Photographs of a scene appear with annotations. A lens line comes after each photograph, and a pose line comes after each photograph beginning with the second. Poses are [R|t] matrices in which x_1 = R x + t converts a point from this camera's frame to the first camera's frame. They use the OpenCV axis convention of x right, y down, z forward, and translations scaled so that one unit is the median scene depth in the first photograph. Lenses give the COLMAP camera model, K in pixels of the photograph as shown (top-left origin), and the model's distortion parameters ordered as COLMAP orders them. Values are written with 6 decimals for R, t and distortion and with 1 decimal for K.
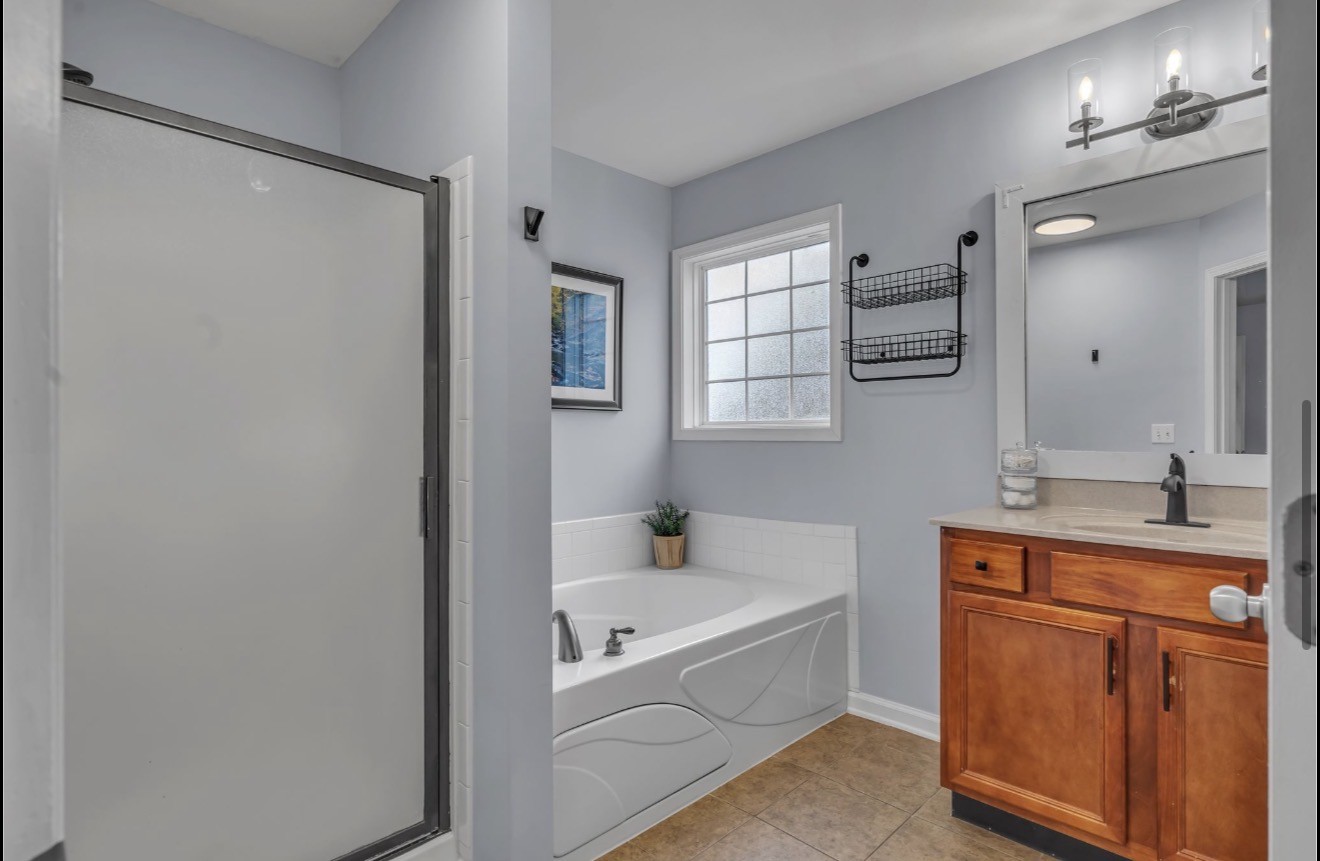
lens RADIAL K [[651.9, 0, 660.0], [0, 651.9, 430.5], [0, 0, 1]] dist [-0.000673, 0.000096]
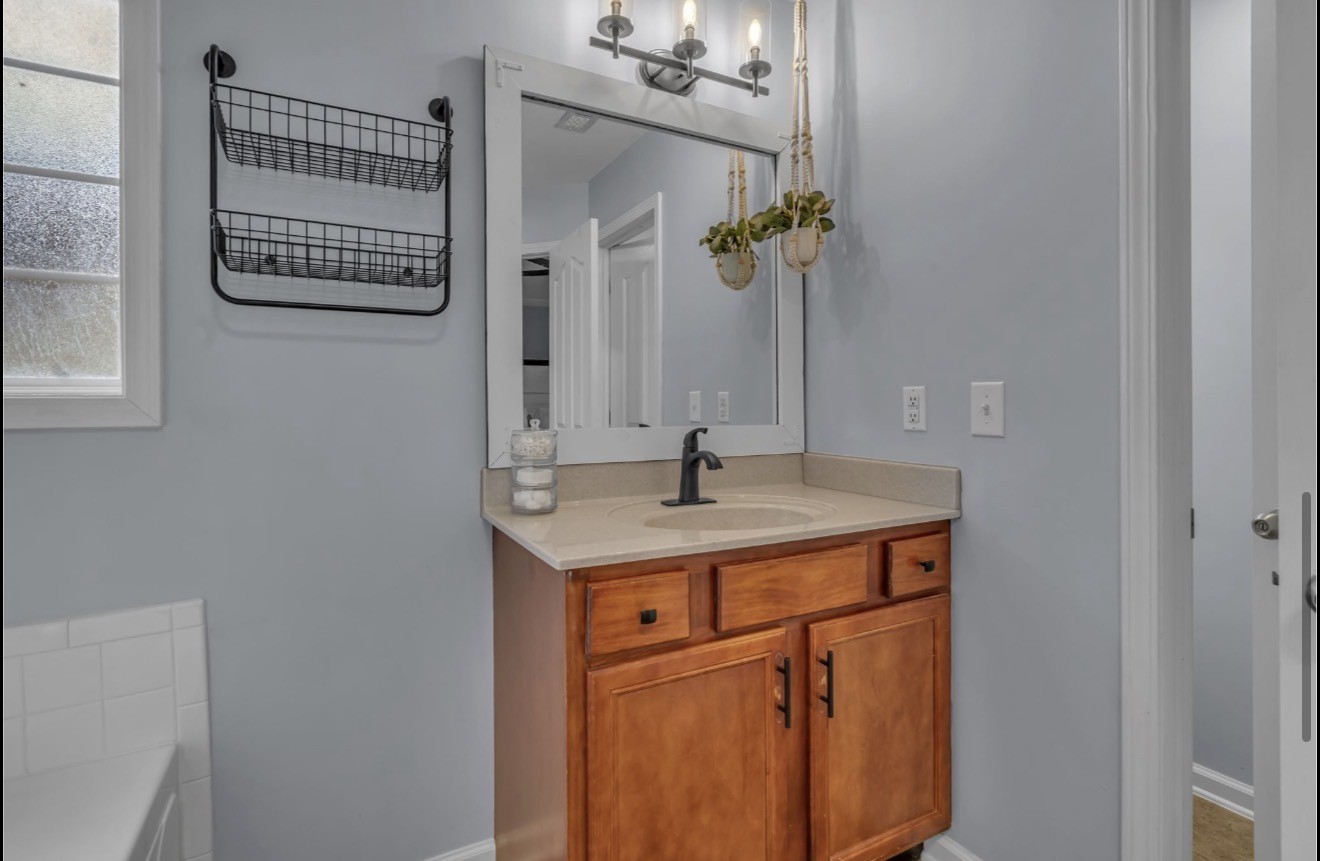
lens RADIAL K [[618.0, 0, 662.2], [0, 618.0, 408.0], [0, 0, 1]] dist [-0.005686, 0.000041]
pose [[0.270548, -0.003486, 0.962700, -0.078063], [0.001401, 0.999994, 0.003228, 0.003073], [-0.962706, 0.000475, 0.270551, 0.803173]]
